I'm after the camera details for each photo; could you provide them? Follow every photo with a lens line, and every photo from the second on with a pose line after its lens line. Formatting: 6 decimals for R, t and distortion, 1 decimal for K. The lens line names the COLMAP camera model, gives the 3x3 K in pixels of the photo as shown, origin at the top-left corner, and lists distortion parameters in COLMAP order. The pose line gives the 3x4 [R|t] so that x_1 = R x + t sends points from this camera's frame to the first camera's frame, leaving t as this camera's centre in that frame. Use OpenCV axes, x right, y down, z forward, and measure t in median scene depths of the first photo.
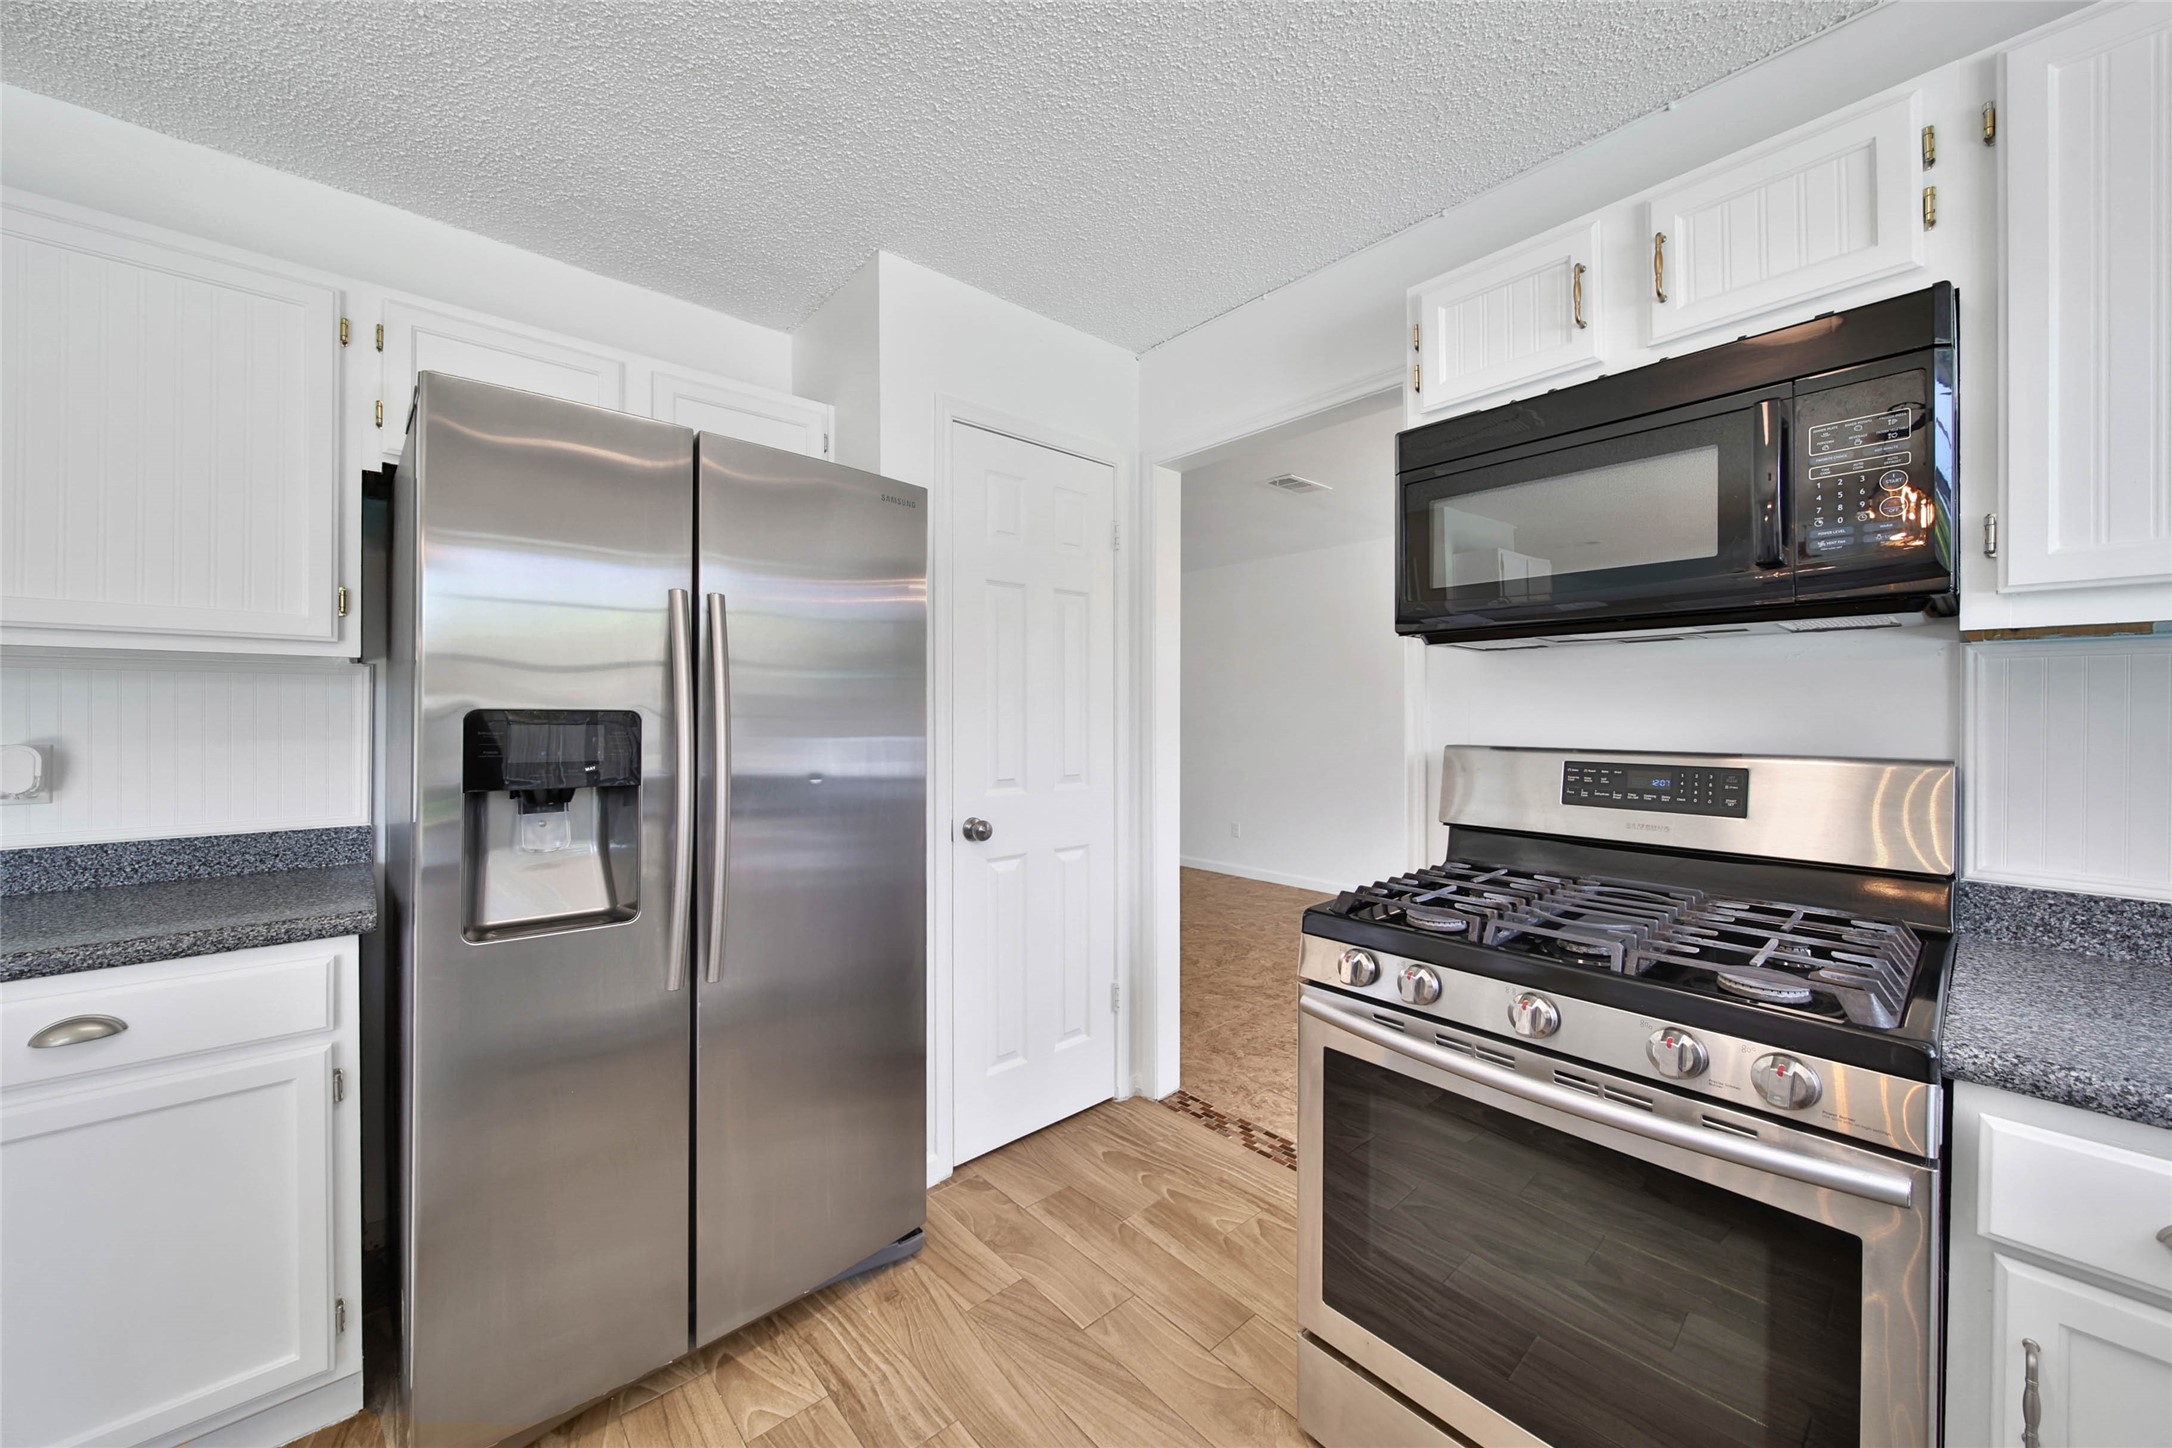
lens RADIAL K [[780.7, 0, 1080.8], [0, 780.7, 719.0], [0, 0, 1]] dist [-0.000669, -0.001586]
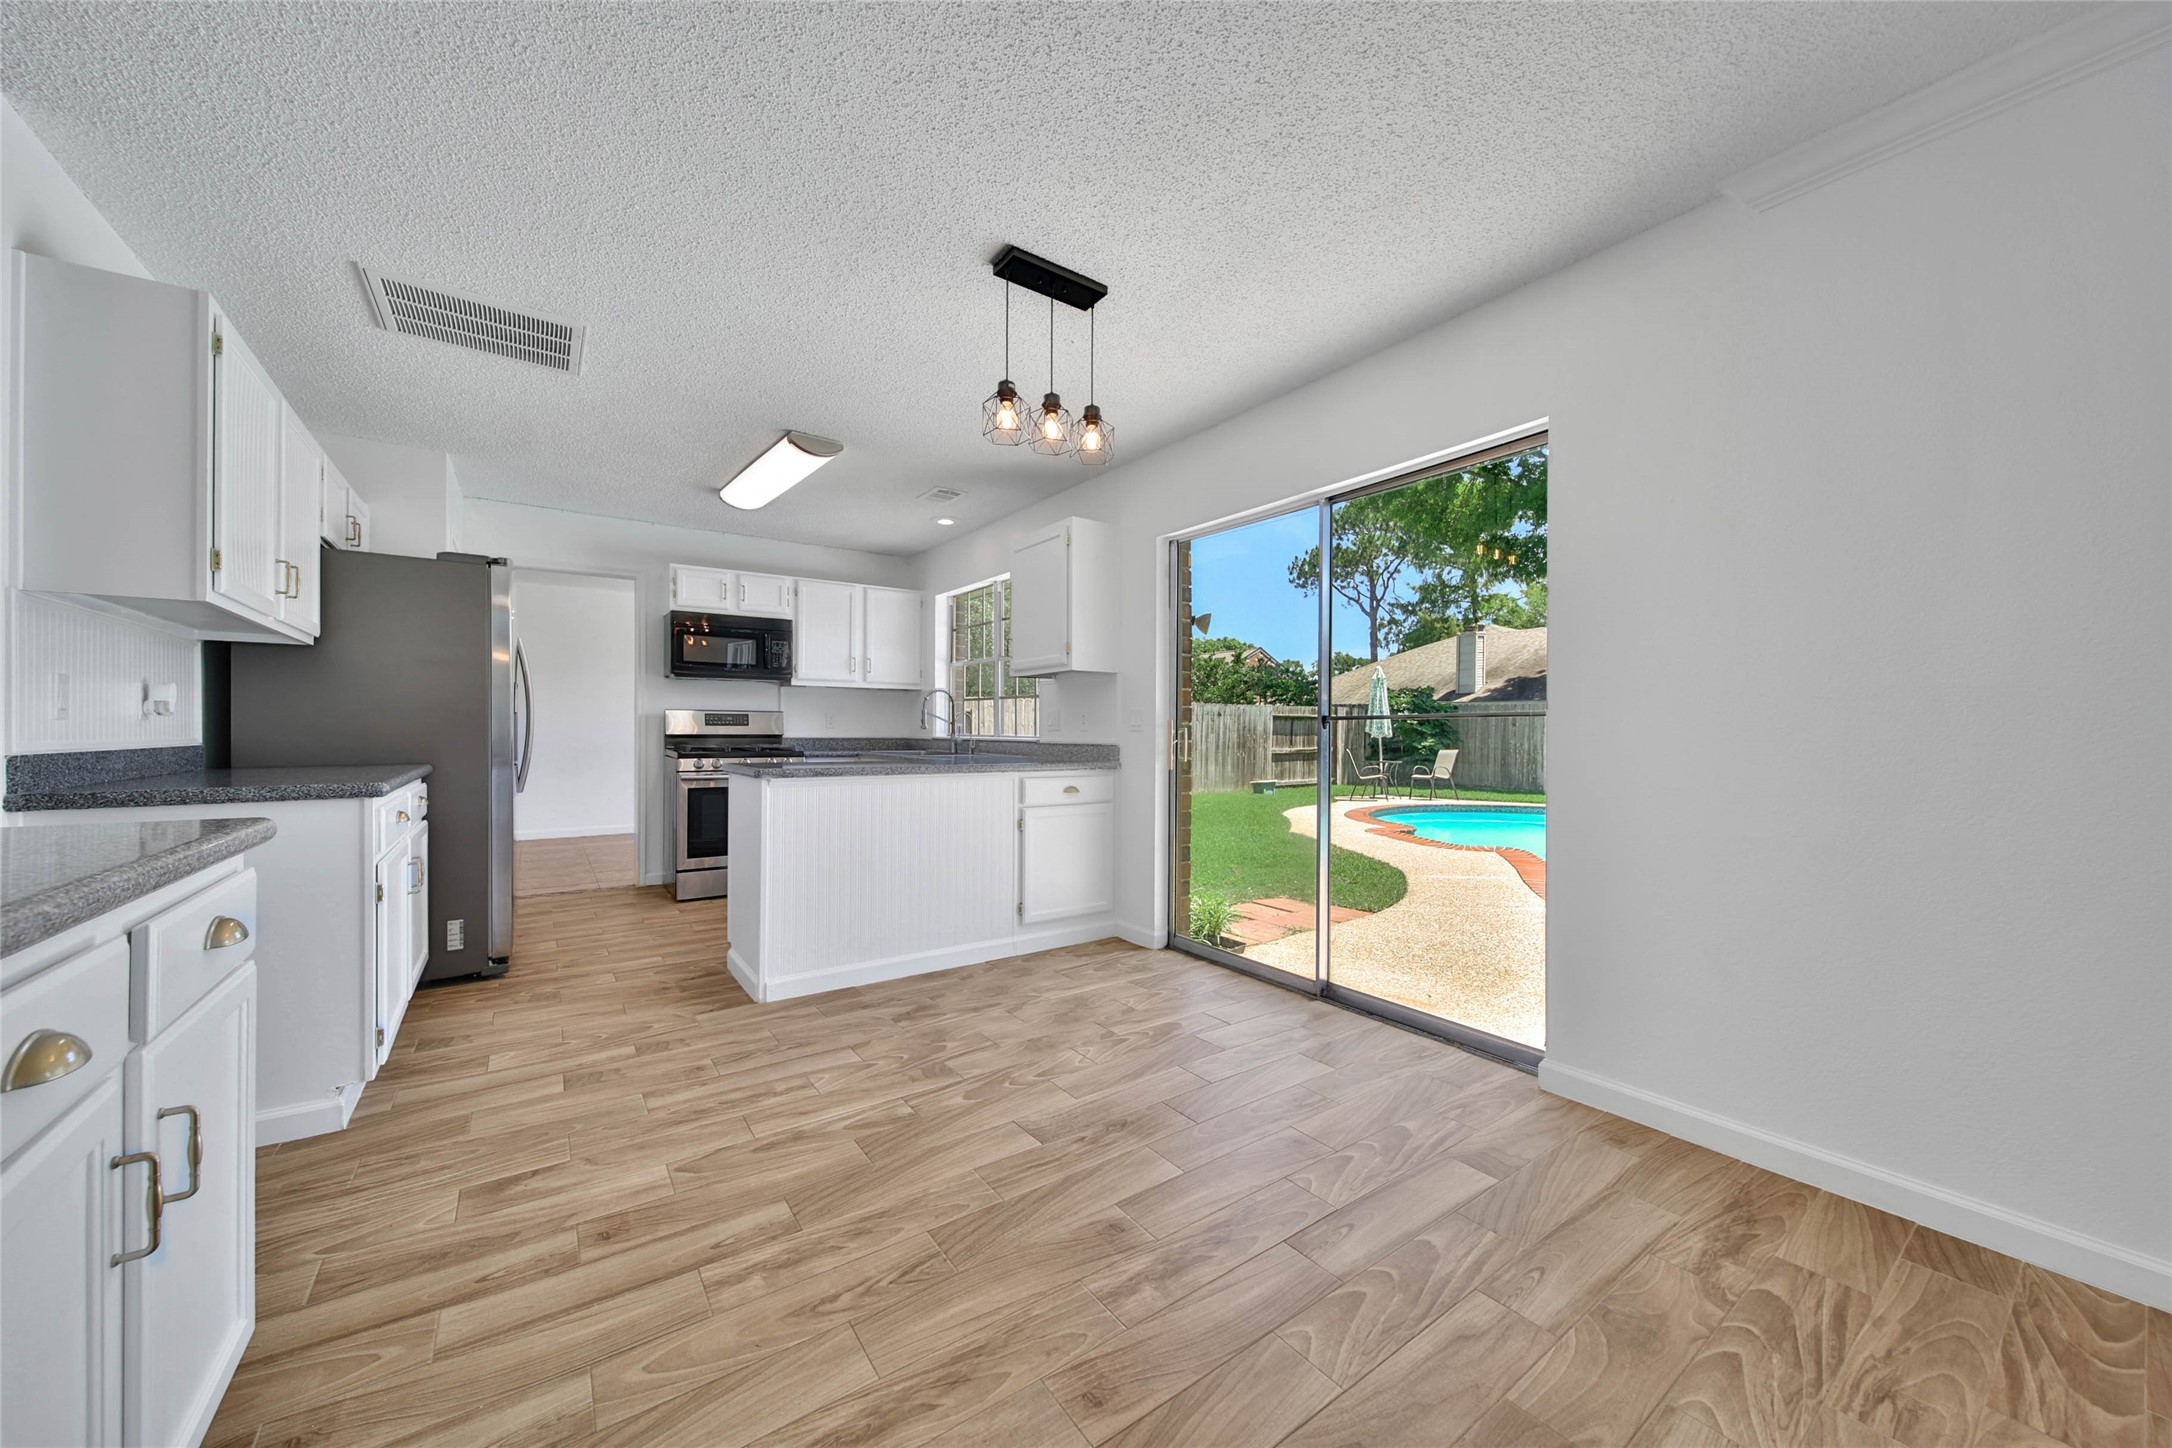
lens RADIAL K [[780.7, 0, 1074.7], [0, 780.7, 726.4], [0, 0, 1]] dist [-0.000669, -0.001586]
pose [[0.104081, 0.003535, 0.994563, -2.782211], [-0.006335, 0.999976, -0.002891, 0.118651], [-0.994549, -0.006000, 0.104101, -1.038382]]
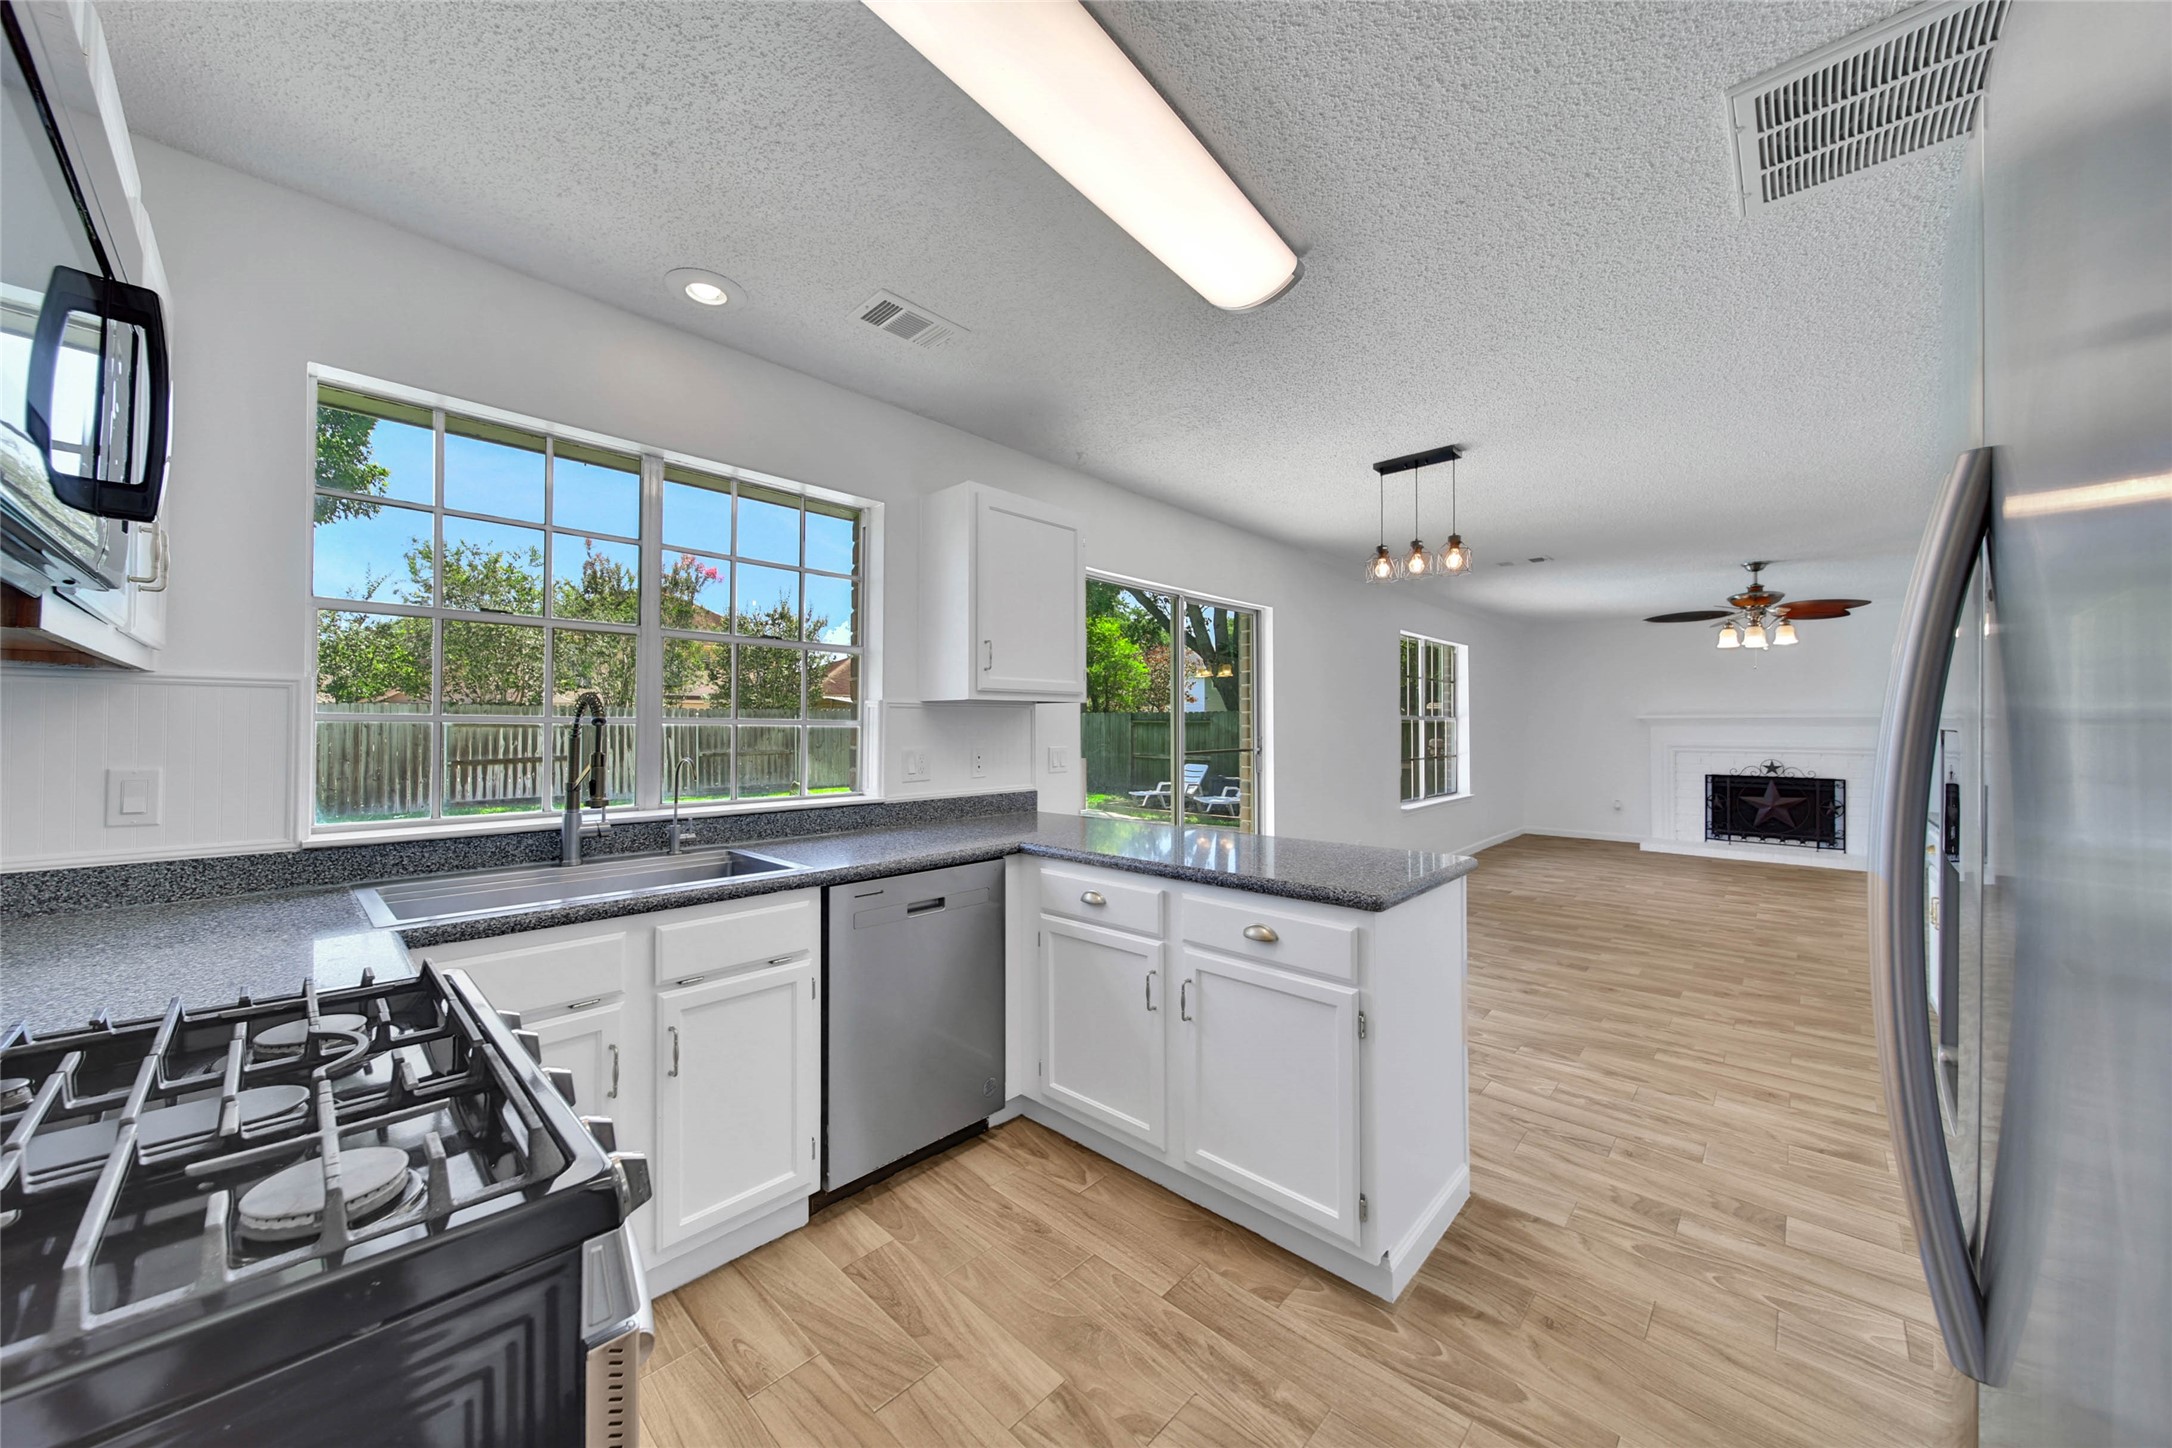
lens RADIAL K [[780.7, 0, 1085.1], [0, 780.7, 723.0], [0, 0, 1]] dist [-0.000669, -0.001586]
pose [[-0.993342, -0.004765, -0.115106, 0.071694], [-0.004262, 0.999980, -0.004617, -0.012905], [0.115126, -0.004095, -0.993342, 1.371773]]
